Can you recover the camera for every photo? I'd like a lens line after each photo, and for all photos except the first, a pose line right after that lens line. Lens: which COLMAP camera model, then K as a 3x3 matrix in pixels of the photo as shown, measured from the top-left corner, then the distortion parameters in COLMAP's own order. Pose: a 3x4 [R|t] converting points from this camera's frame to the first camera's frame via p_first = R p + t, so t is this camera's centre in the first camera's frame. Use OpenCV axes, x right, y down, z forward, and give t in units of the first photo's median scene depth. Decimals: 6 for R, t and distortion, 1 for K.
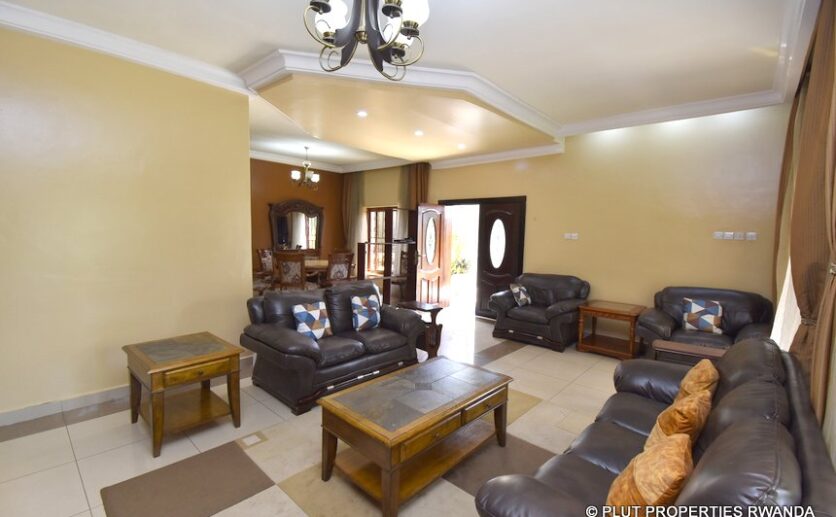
lens RADIAL K [[376.7, 0, 417.3], [0, 376.7, 256.4], [0, 0, 1]] dist [-0.001982, -0.000462]
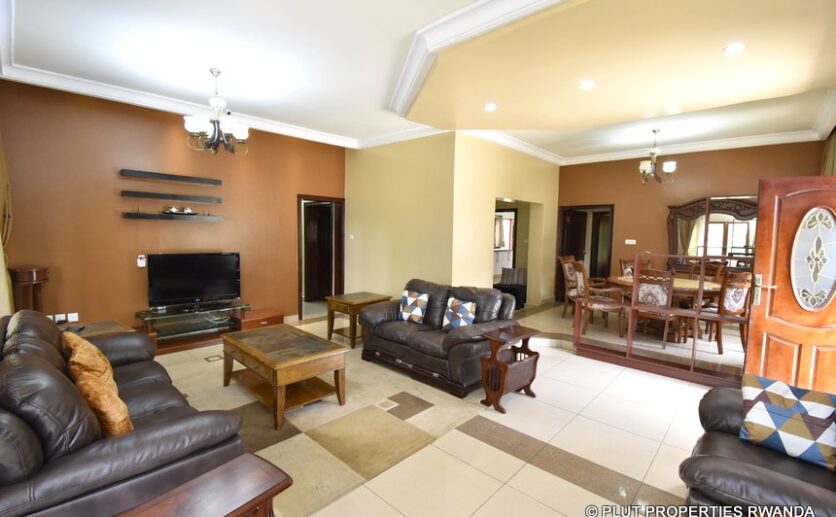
lens RADIAL K [[376.7, 0, 417.7], [0, 376.7, 259.2], [0, 0, 1]] dist [-0.001982, -0.000462]
pose [[0.001886, 0.072375, -0.997376, 0.511107], [-0.087869, 0.993532, 0.071930, -0.039214], [0.996130, 0.087503, 0.008234, 0.540030]]
